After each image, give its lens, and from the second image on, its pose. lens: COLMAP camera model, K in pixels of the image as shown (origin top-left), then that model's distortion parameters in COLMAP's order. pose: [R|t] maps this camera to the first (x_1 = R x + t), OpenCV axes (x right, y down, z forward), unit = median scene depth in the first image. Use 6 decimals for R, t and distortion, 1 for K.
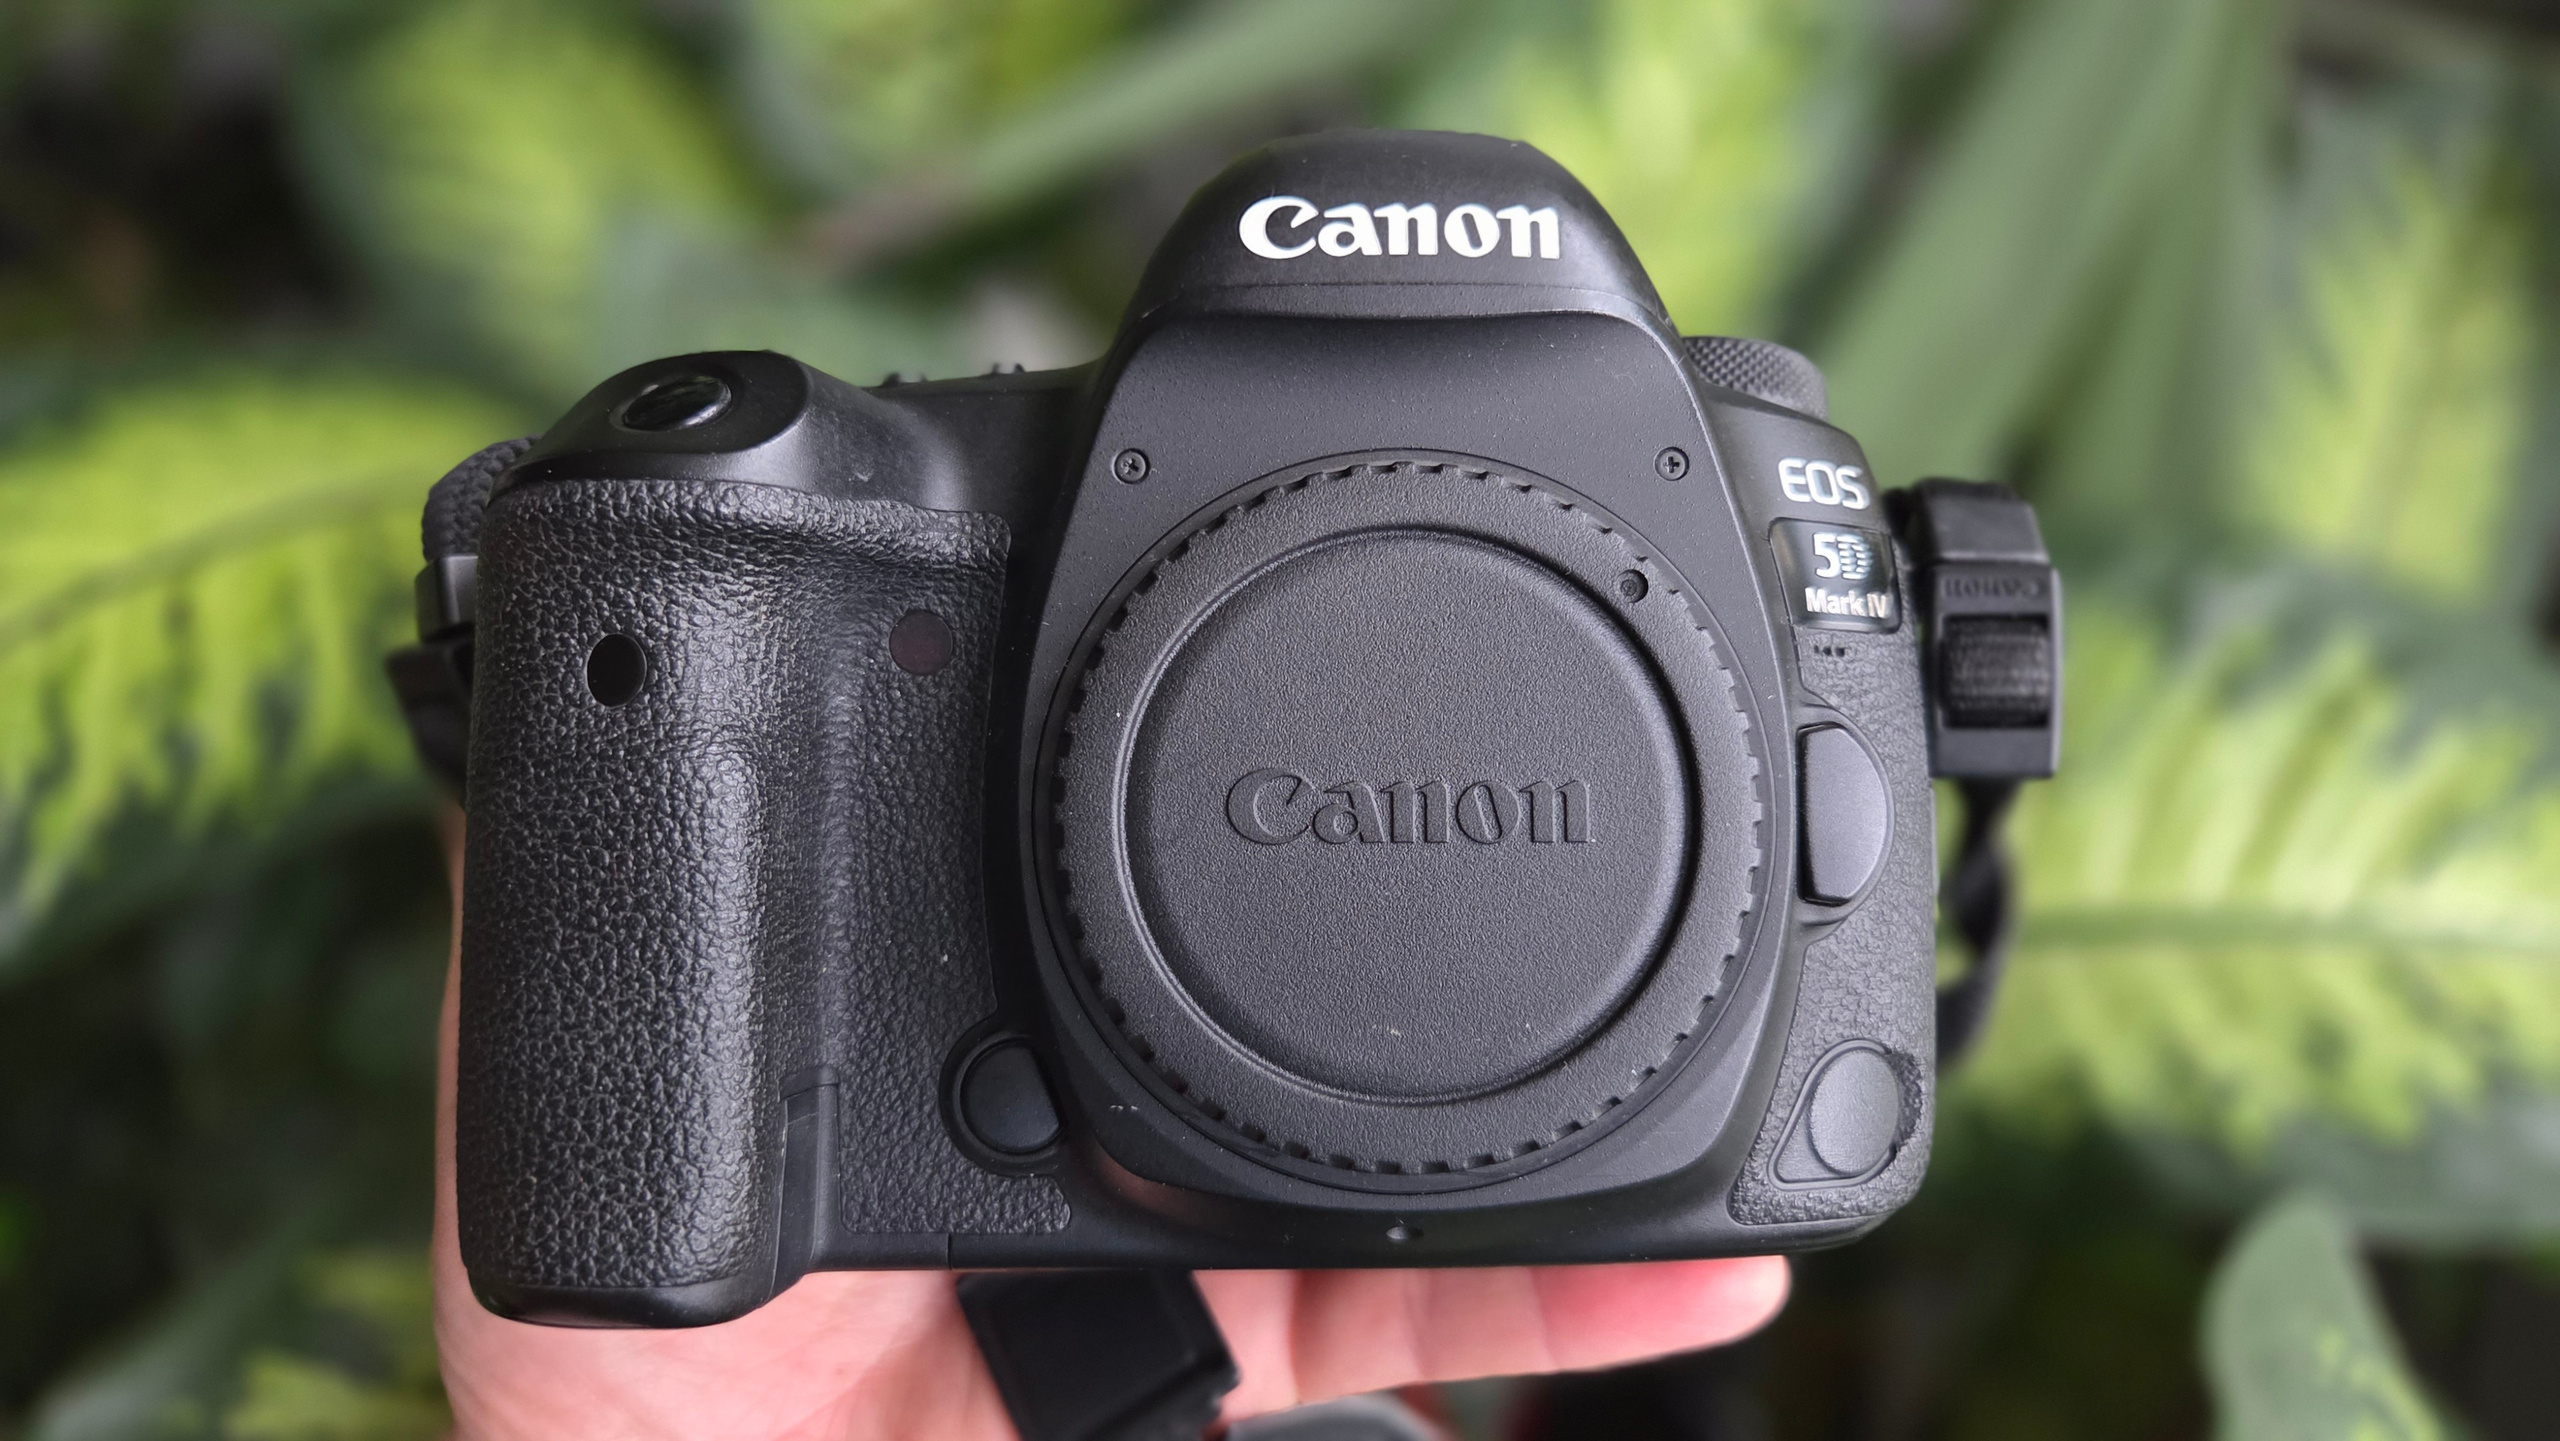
lens RADIAL K [[1735.7, 0, 1280.0], [0, 1735.7, 720.5], [0, 0, 1]] dist [0.002867, 0.001058]
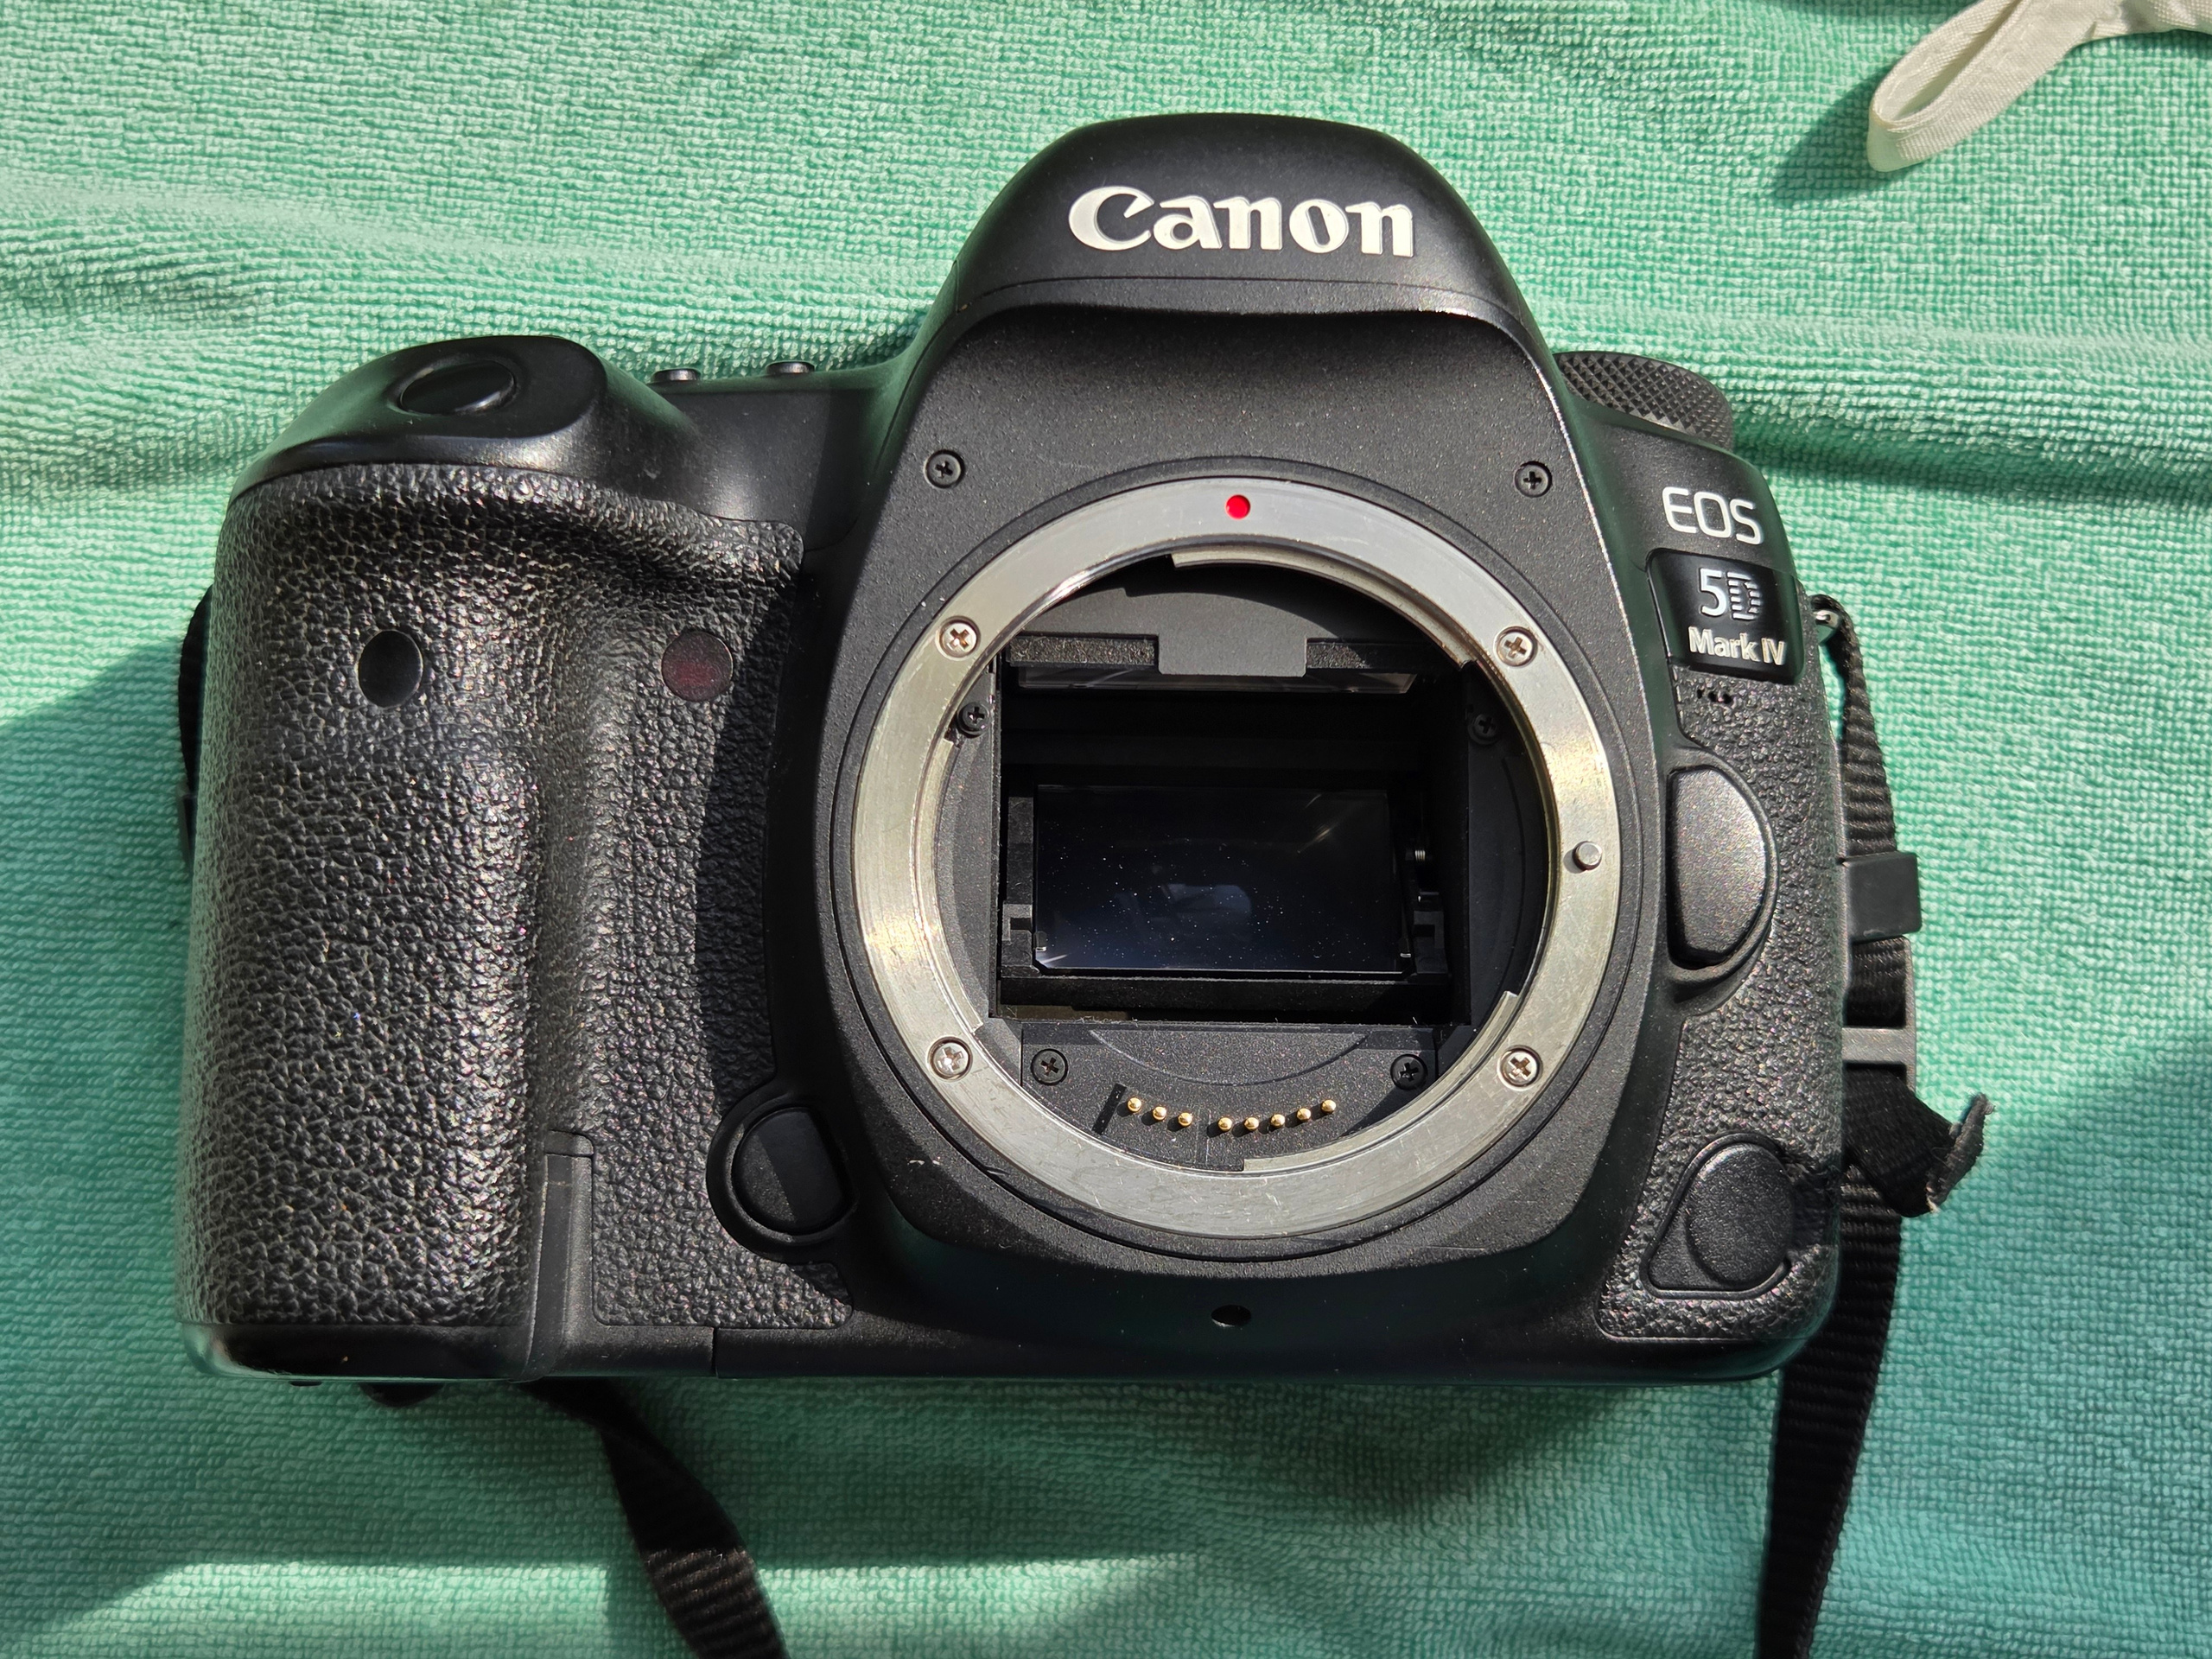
lens RADIAL K [[2952.3, 0, 1106.0], [0, 2952.3, 829.5], [0, 0, 1]] dist [-0.015073, -0.026888]
pose [[0.999519, 0.019318, 0.024263, -0.036946], [-0.017479, 0.997119, -0.073813, 0.165712], [-0.025619, 0.073353, 0.996977, -0.571772]]
